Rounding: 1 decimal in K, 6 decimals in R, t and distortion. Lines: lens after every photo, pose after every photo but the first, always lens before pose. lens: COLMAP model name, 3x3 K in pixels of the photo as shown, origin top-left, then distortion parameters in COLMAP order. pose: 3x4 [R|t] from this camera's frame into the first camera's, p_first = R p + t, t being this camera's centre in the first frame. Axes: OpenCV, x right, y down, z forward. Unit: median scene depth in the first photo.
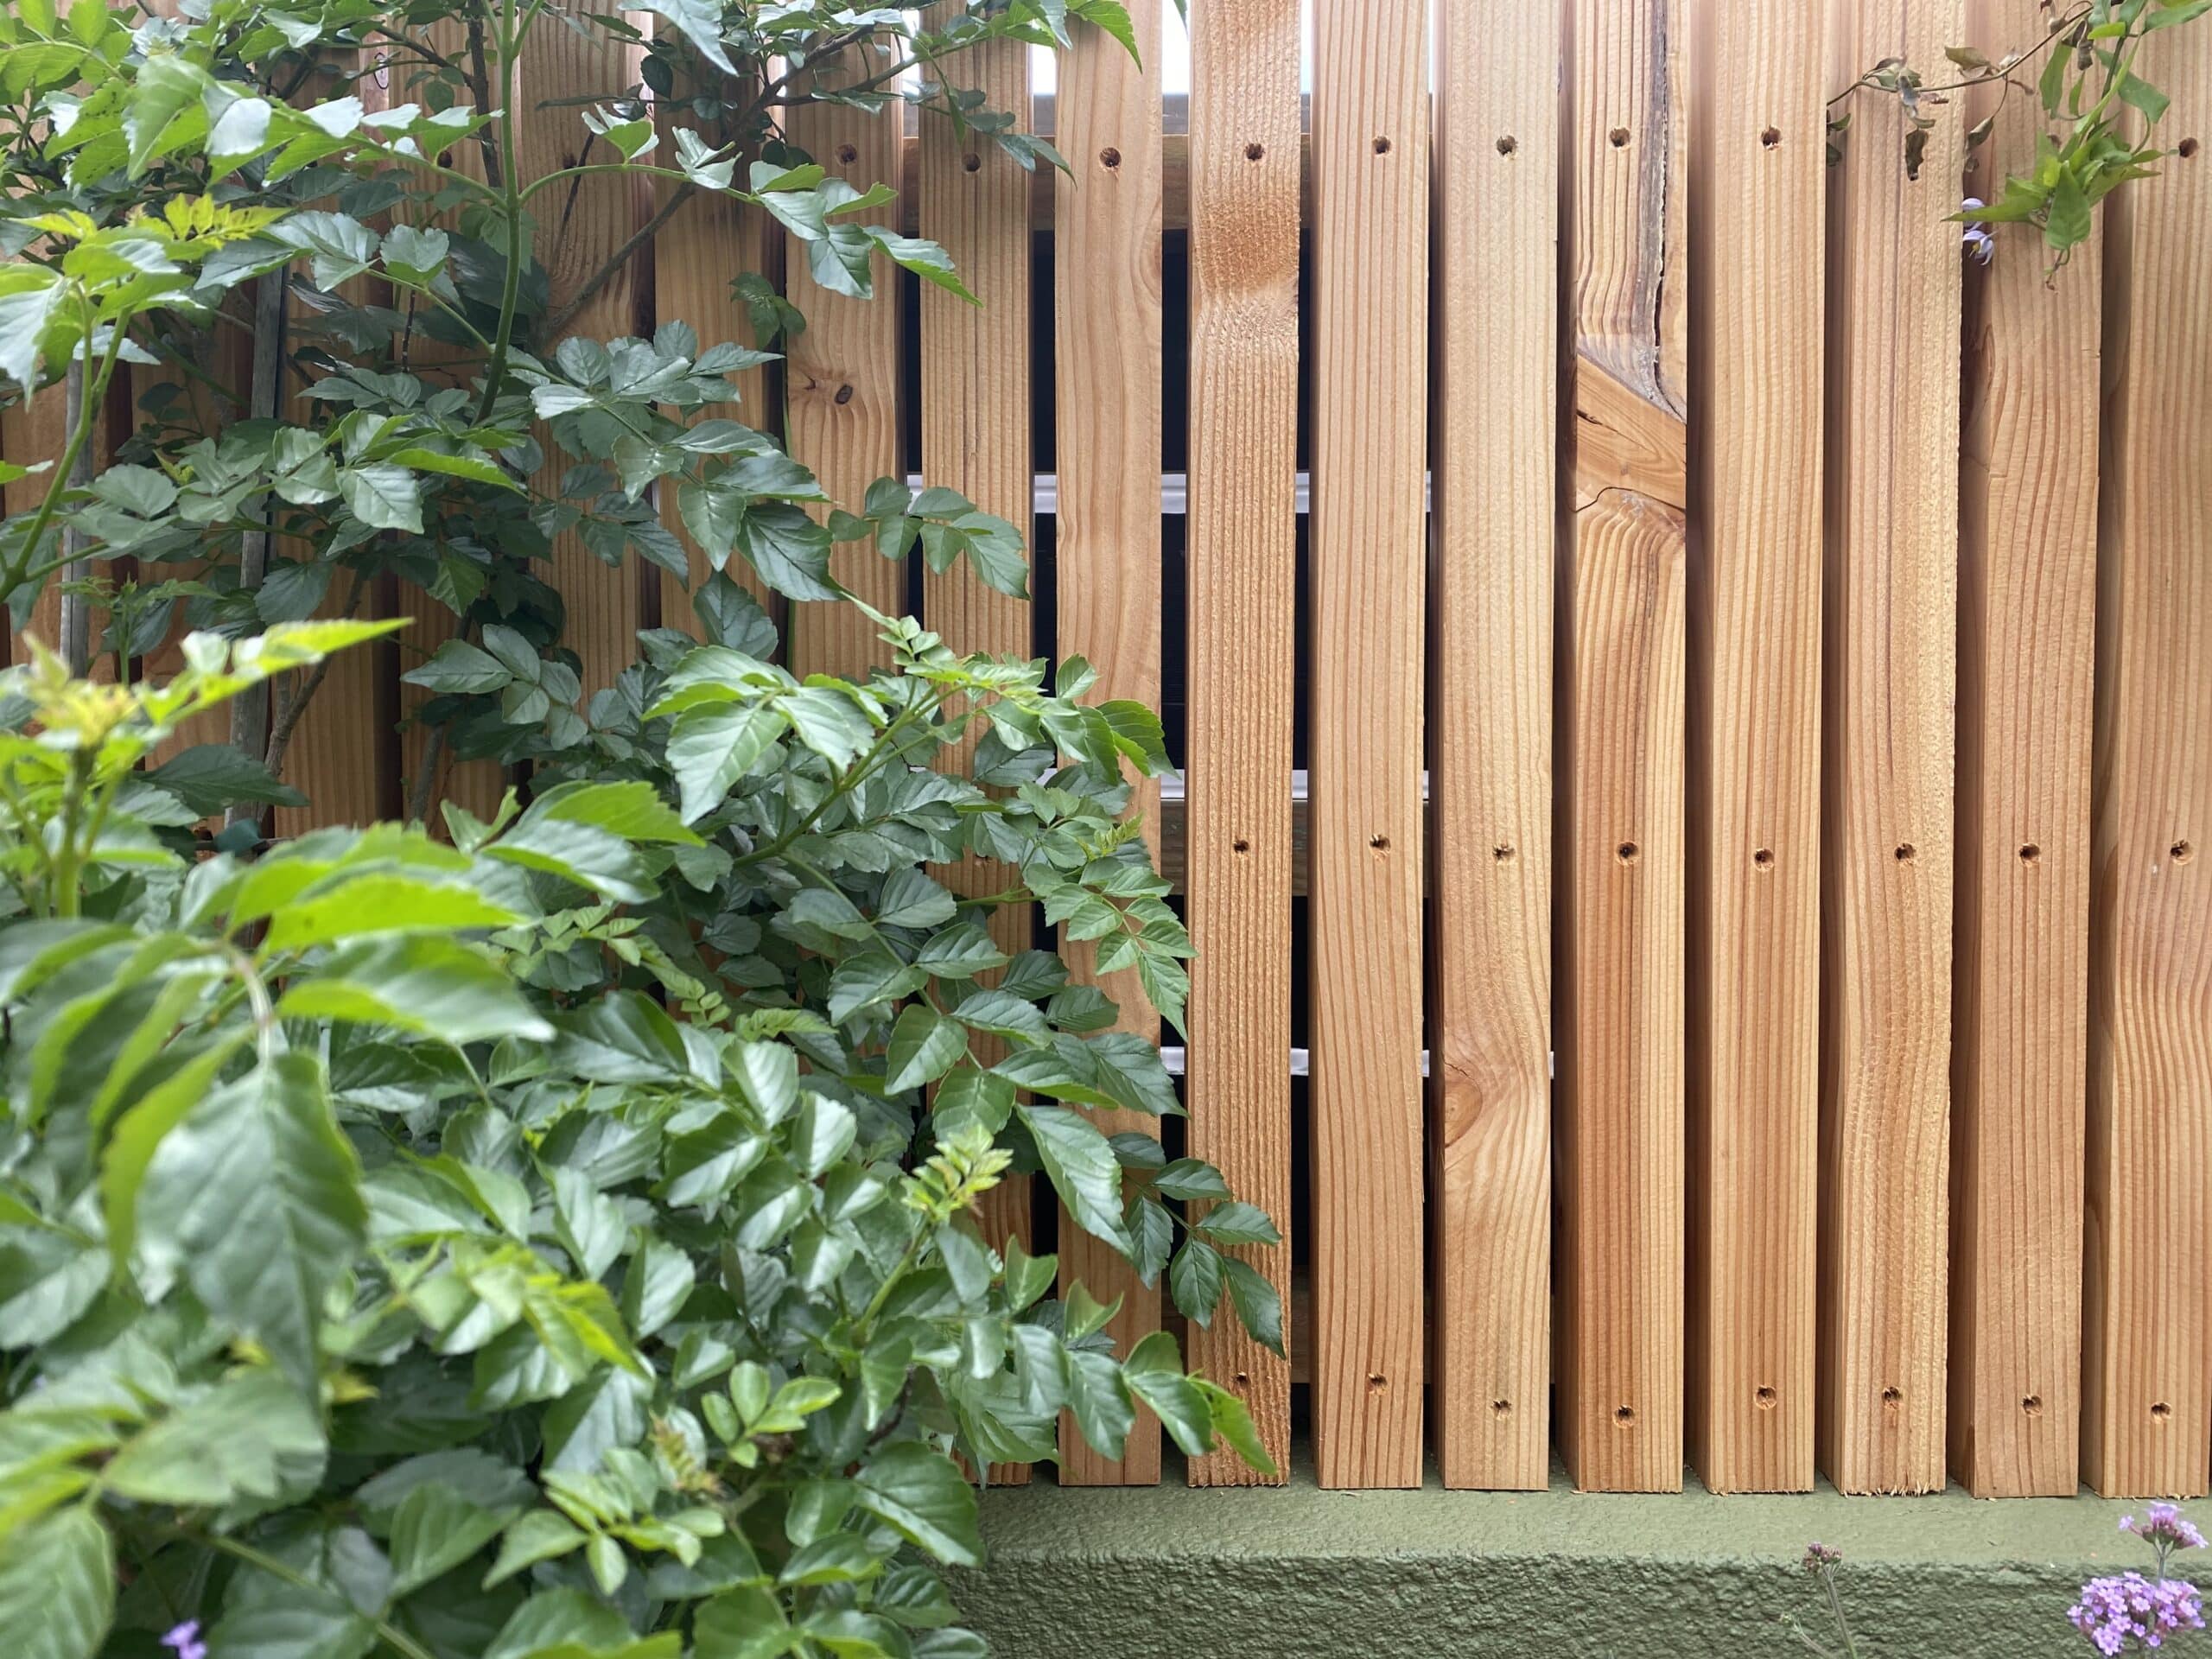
lens RADIAL K [[1717.2, 0, 1155.7], [0, 1717.2, 828.8], [0, 0, 1]] dist [0.014994, 0.003439]
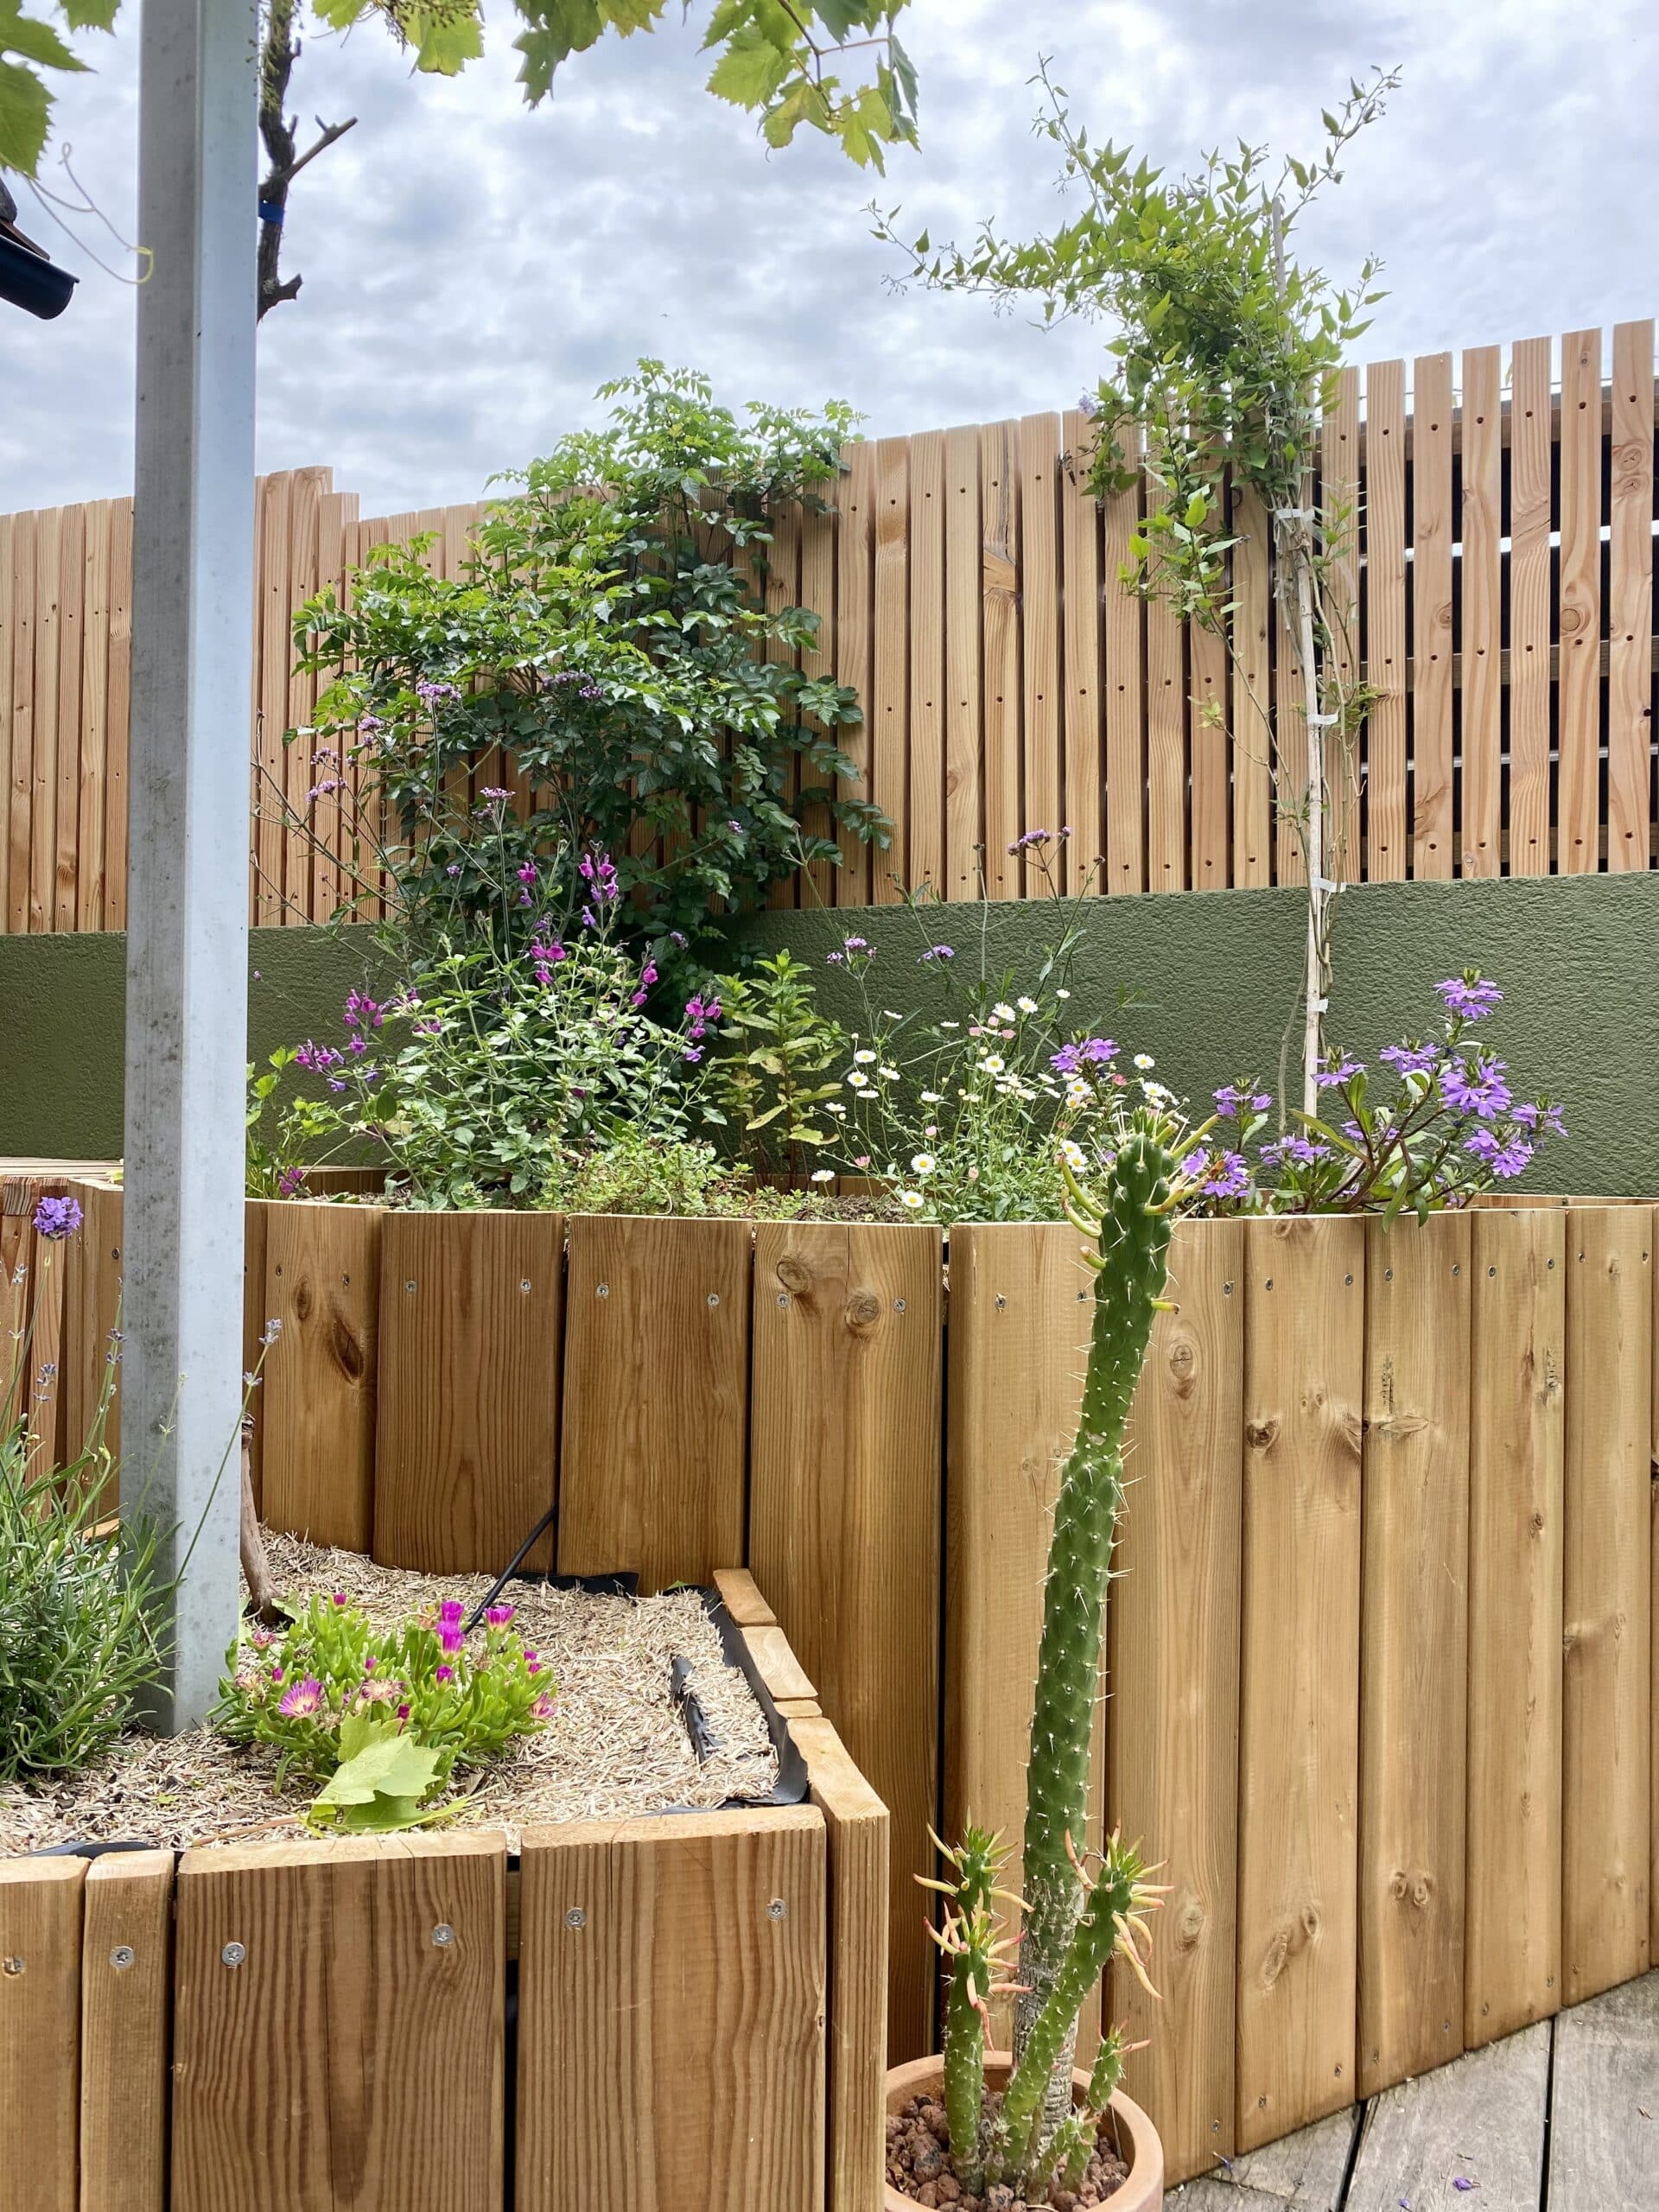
lens RADIAL K [[1717.2, 0, 829.5], [0, 1717.2, 1106.0], [0, 0, 1]] dist [0.014994, 0.003439]
pose [[0.914727, 0.009180, -0.403967, 1.314412], [-0.040065, 0.996876, -0.068069, 1.021631], [0.402080, 0.078450, 0.912237, -2.034517]]
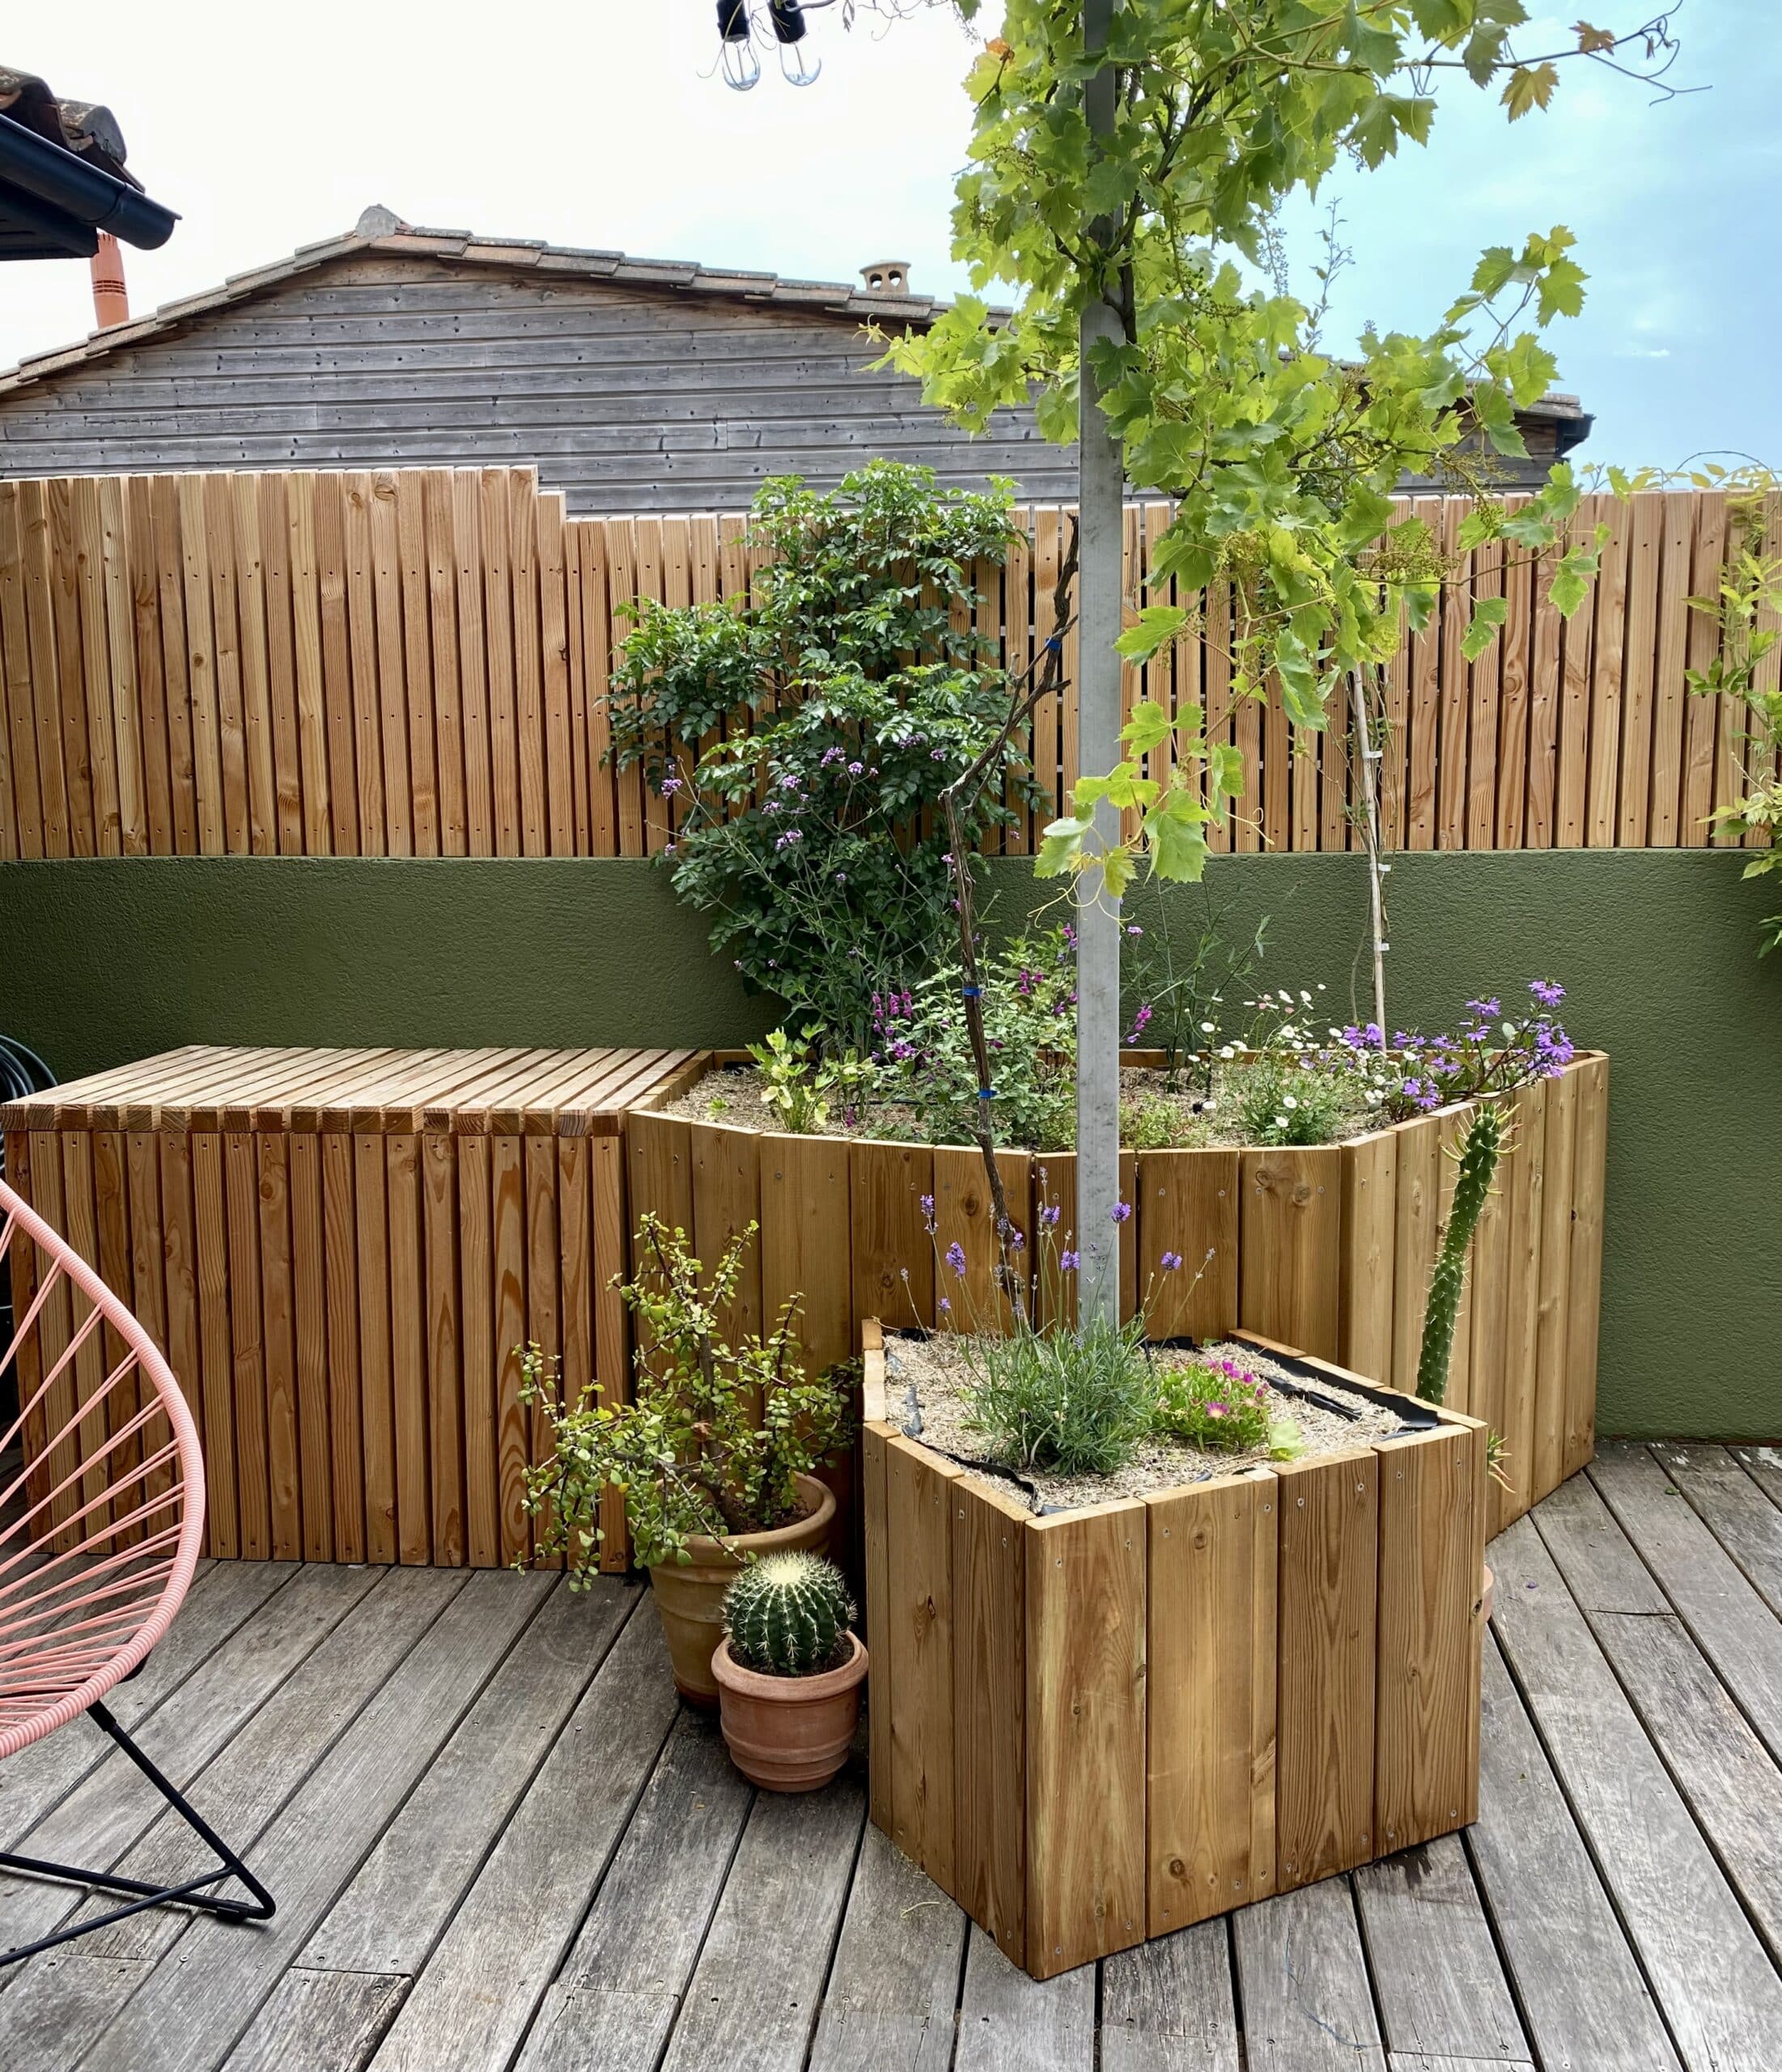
lens RADIAL K [[1929.0, 0, 891.0], [0, 1929.0, 1036.0], [0, 0, 1]] dist [0.125905, -0.262996]
pose [[0.994455, 0.006119, -0.104984, 0.192077], [0.002015, 0.997014, 0.077195, 0.485270], [0.105143, -0.076979, 0.991473, -4.333304]]
